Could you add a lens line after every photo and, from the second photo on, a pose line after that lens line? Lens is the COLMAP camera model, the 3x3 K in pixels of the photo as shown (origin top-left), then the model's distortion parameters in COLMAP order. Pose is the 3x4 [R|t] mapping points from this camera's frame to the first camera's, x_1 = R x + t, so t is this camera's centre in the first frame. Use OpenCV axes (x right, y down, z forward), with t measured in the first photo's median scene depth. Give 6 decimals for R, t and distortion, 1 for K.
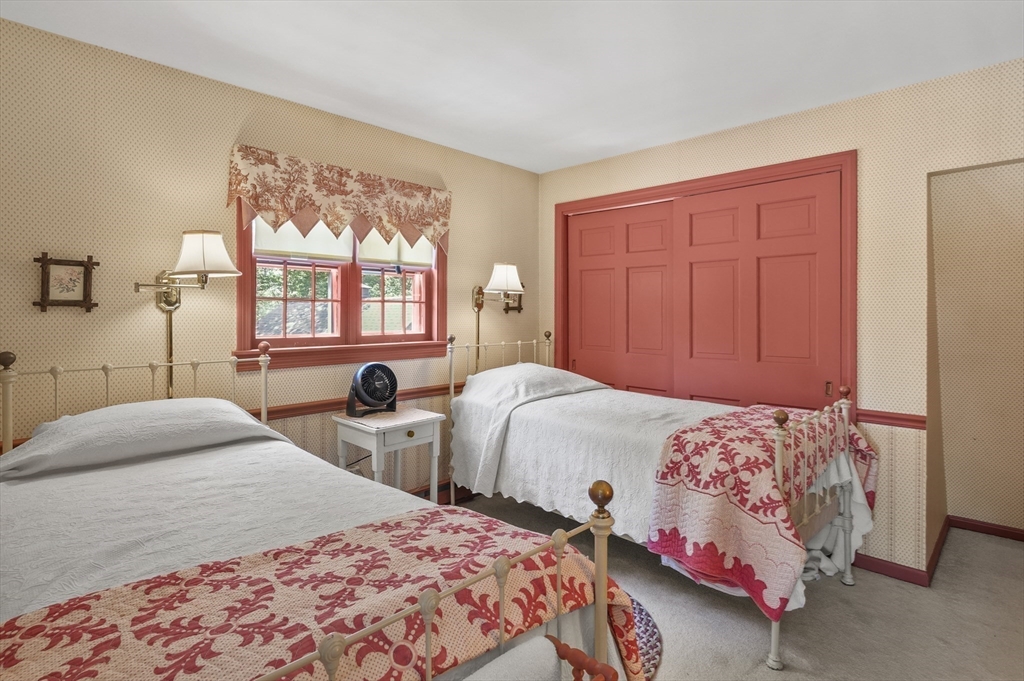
lens RADIAL K [[505.4, 0, 529.9], [0, 505.4, 309.5], [0, 0, 1]] dist [0.001540, 0.000079]
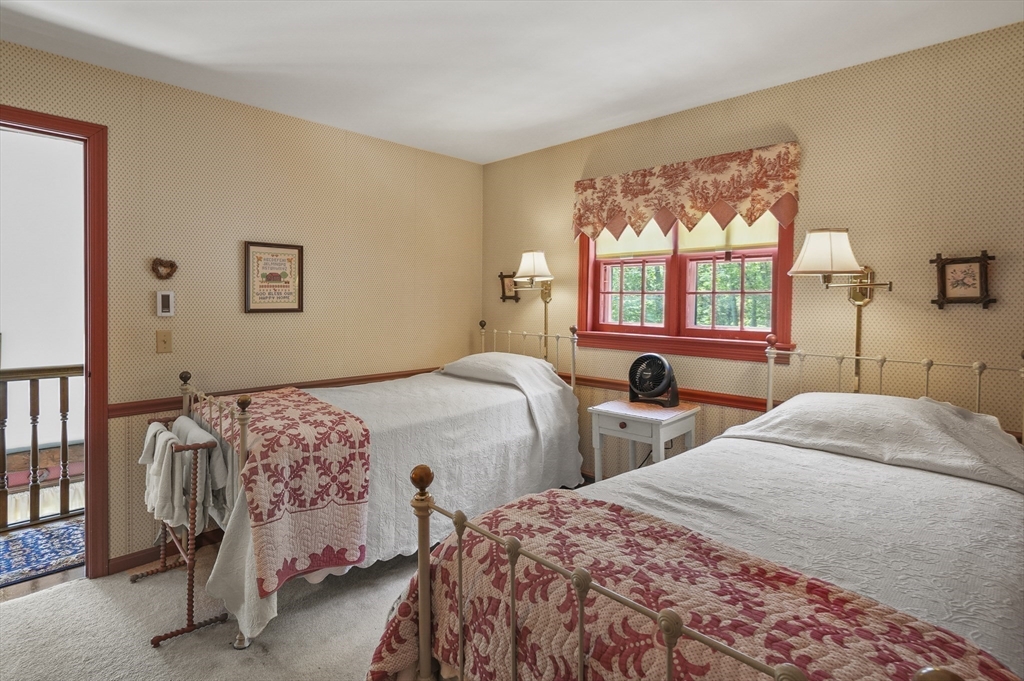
lens RADIAL K [[505.4, 0, 528.6], [0, 505.4, 307.1], [0, 0, 1]] dist [0.001540, 0.000079]
pose [[0.007240, 0.007107, -0.999949, 0.663687], [-0.007169, 0.999949, 0.007055, 0.006533], [0.999948, 0.007118, 0.007290, 0.704189]]
